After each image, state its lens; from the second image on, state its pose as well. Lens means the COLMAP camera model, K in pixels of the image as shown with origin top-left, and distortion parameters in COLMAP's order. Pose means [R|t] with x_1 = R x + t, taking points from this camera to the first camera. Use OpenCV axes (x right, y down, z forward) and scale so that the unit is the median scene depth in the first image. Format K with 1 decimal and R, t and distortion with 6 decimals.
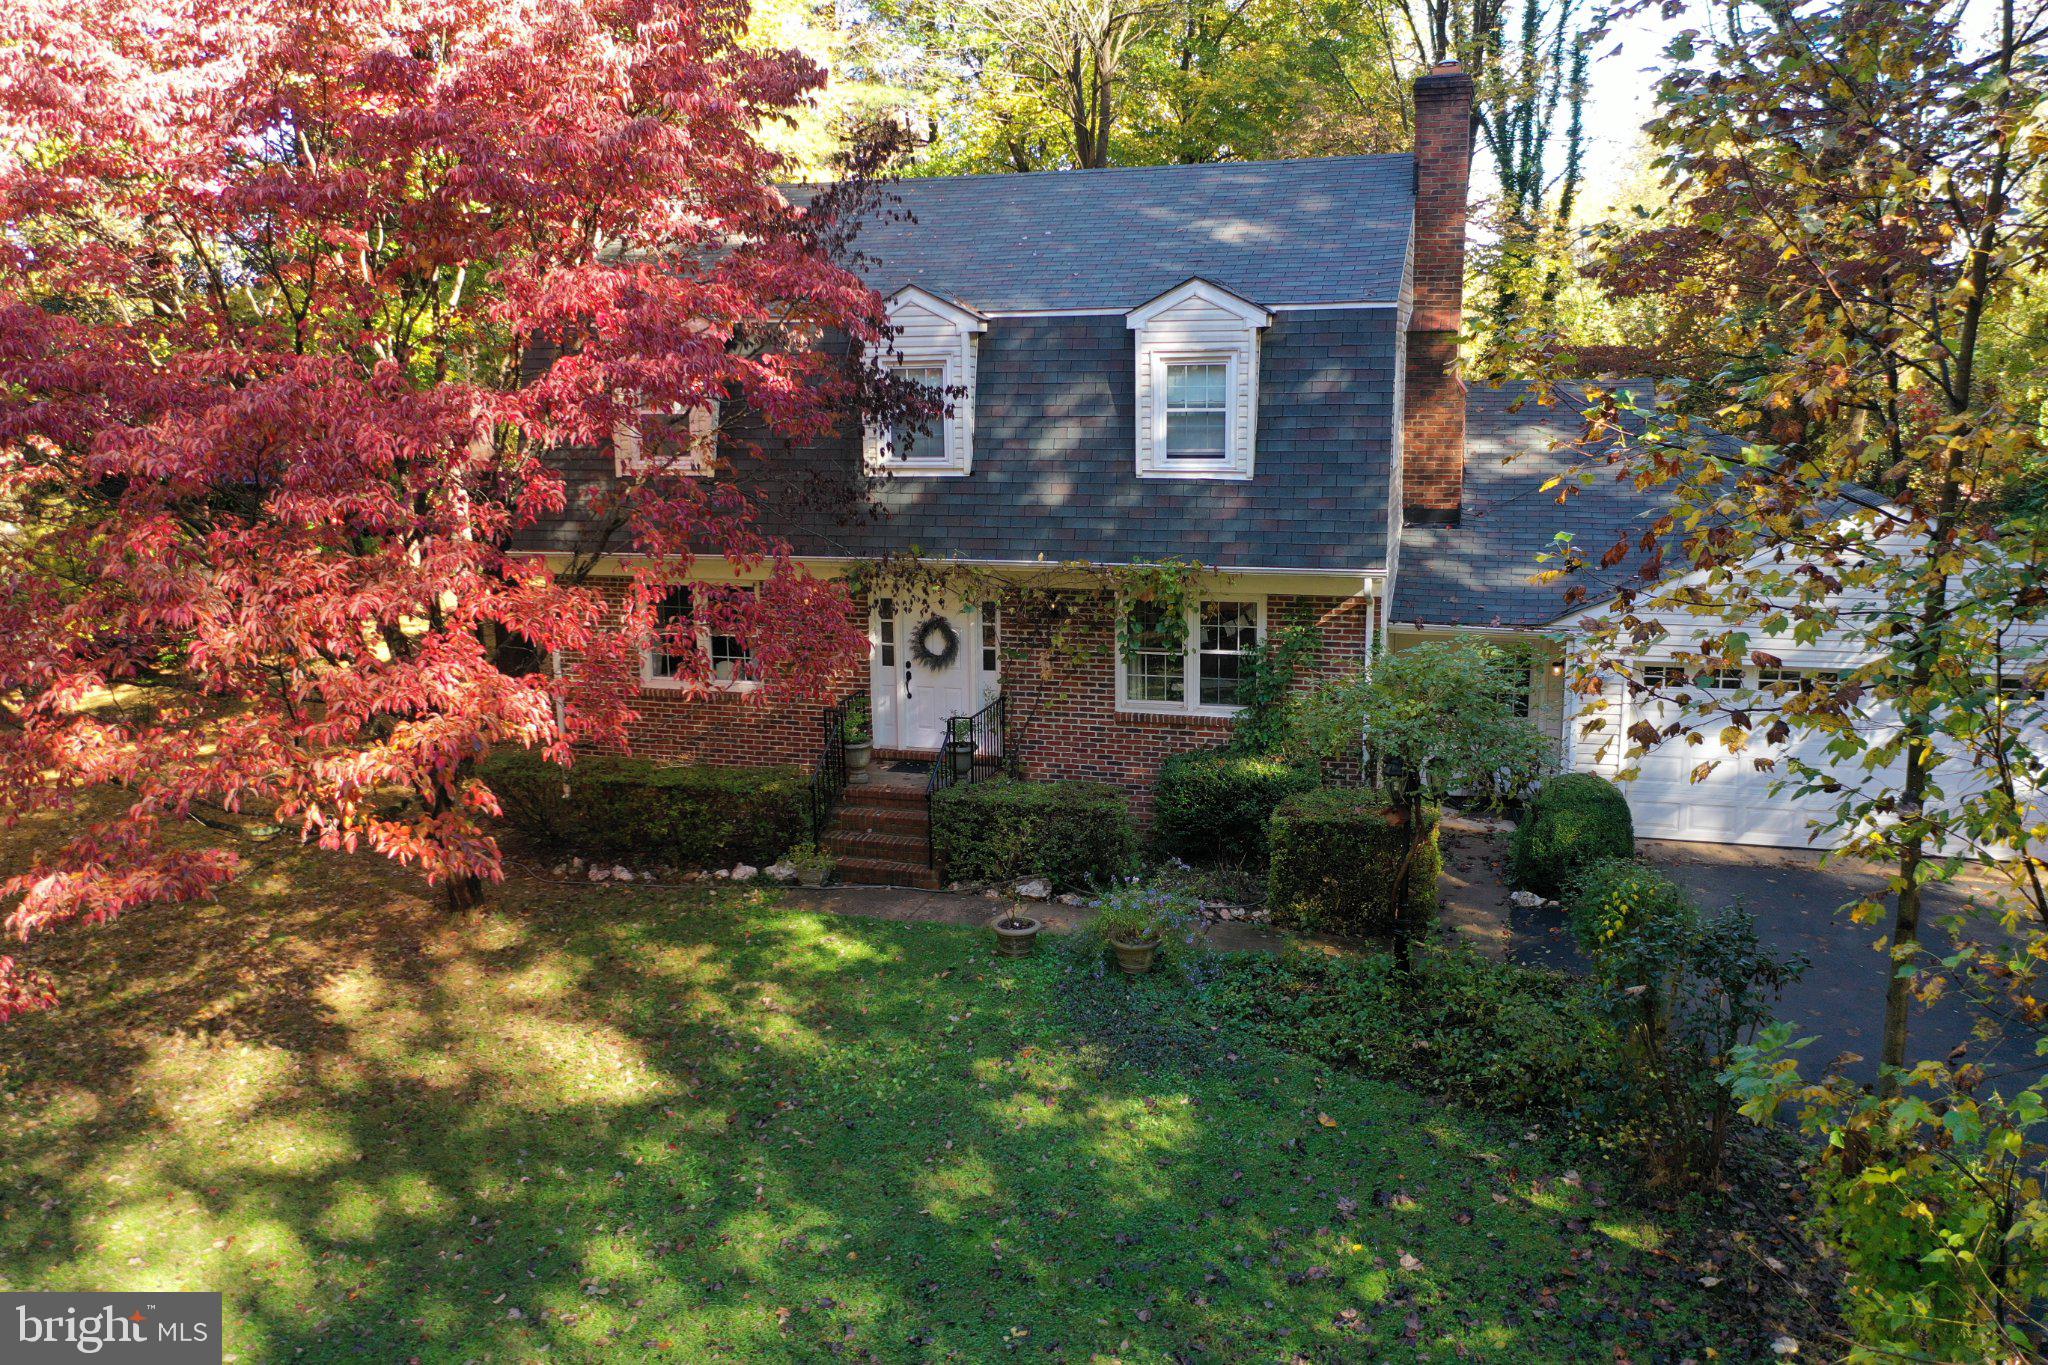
lens RADIAL K [[1623.1, 0, 1014.4], [0, 1623.1, 685.9], [0, 0, 1]] dist [-0.014795, 0.006560]
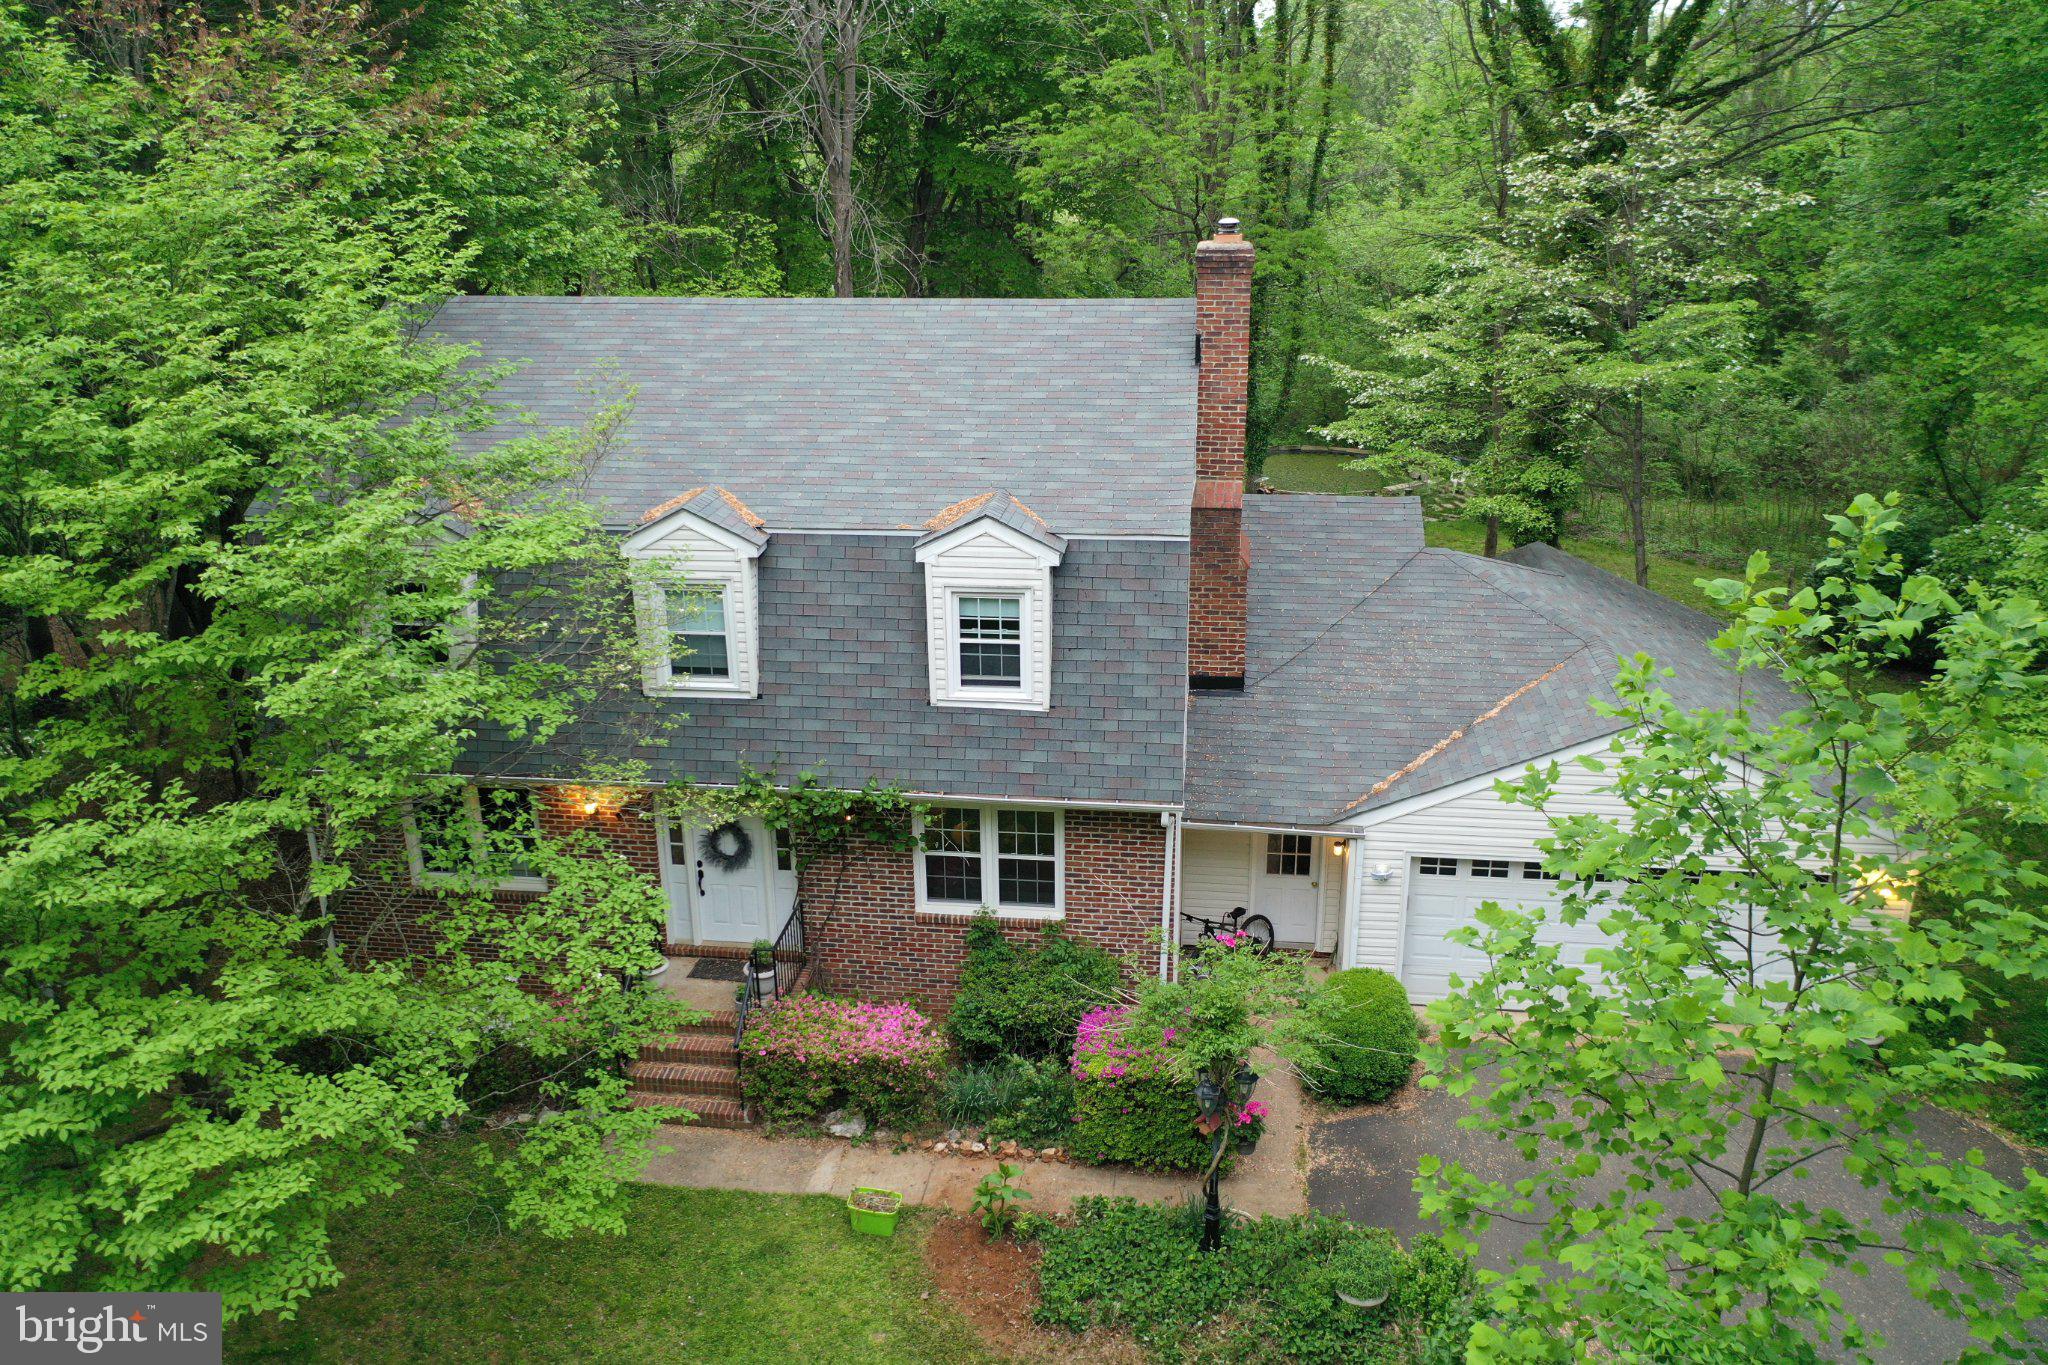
lens RADIAL K [[1623.1, 0, 1016.5], [0, 1623.1, 683.1], [0, 0, 1]] dist [-0.014795, 0.006560]
pose [[0.986079, -0.056088, 0.156532, -0.029828], [0.031882, 0.987701, 0.153068, -0.325195], [-0.163192, -0.145947, 0.975740, 0.038927]]
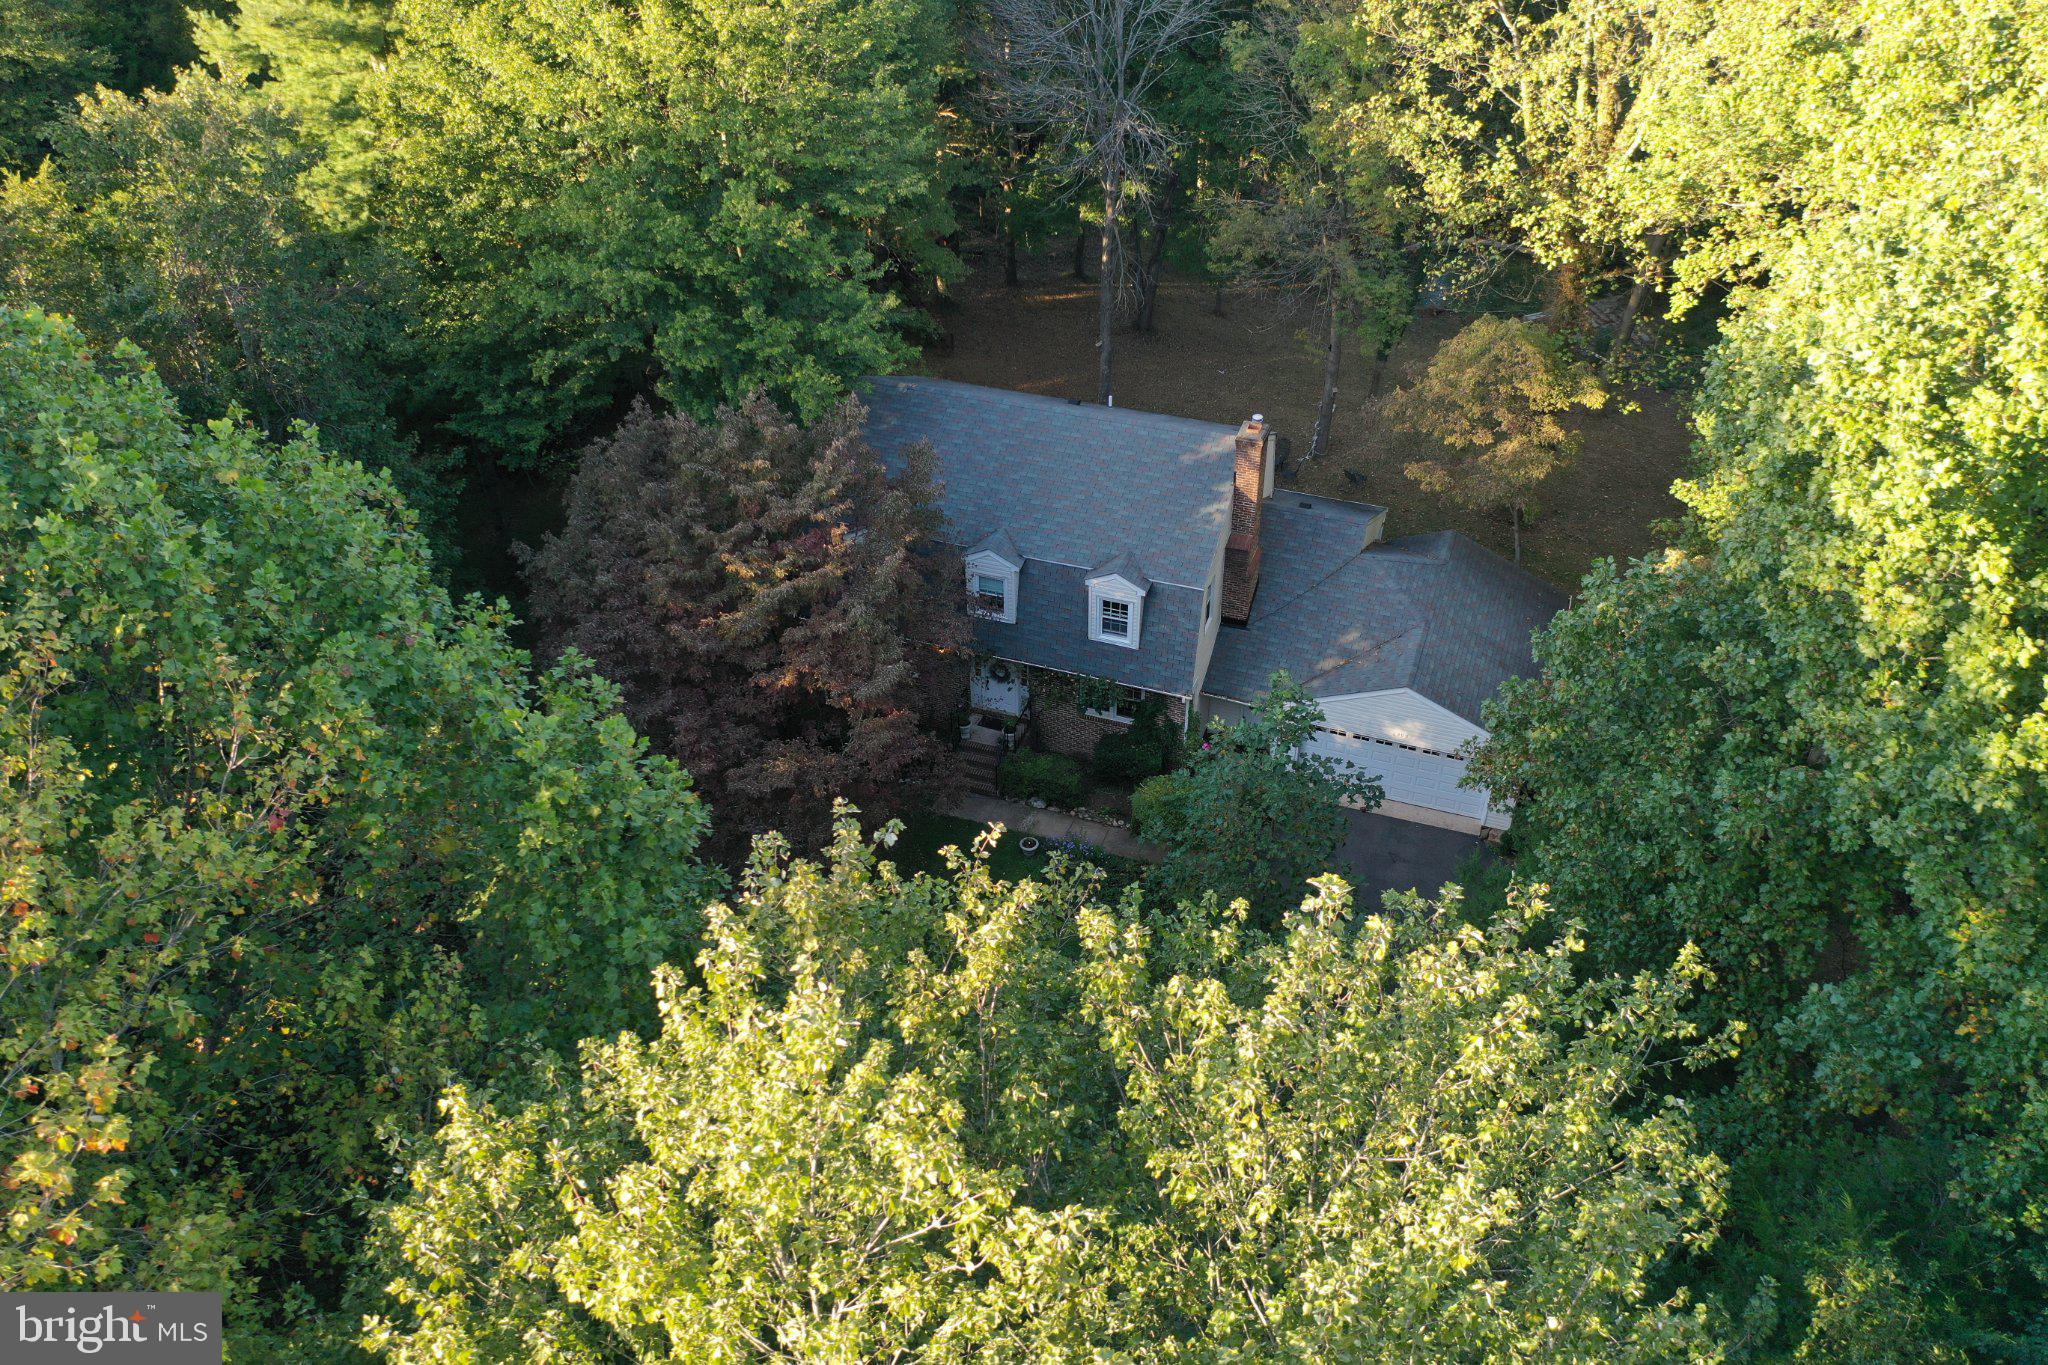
lens RADIAL K [[1623.1, 0, 1019.0], [0, 1623.1, 680.9], [0, 0, 1]] dist [-0.014795, 0.006560]
pose [[0.998653, 0.031101, -0.041543, 0.083340], [-0.009479, 0.896376, 0.443194, -1.202293], [0.051022, -0.442203, 0.895463, -1.175062]]
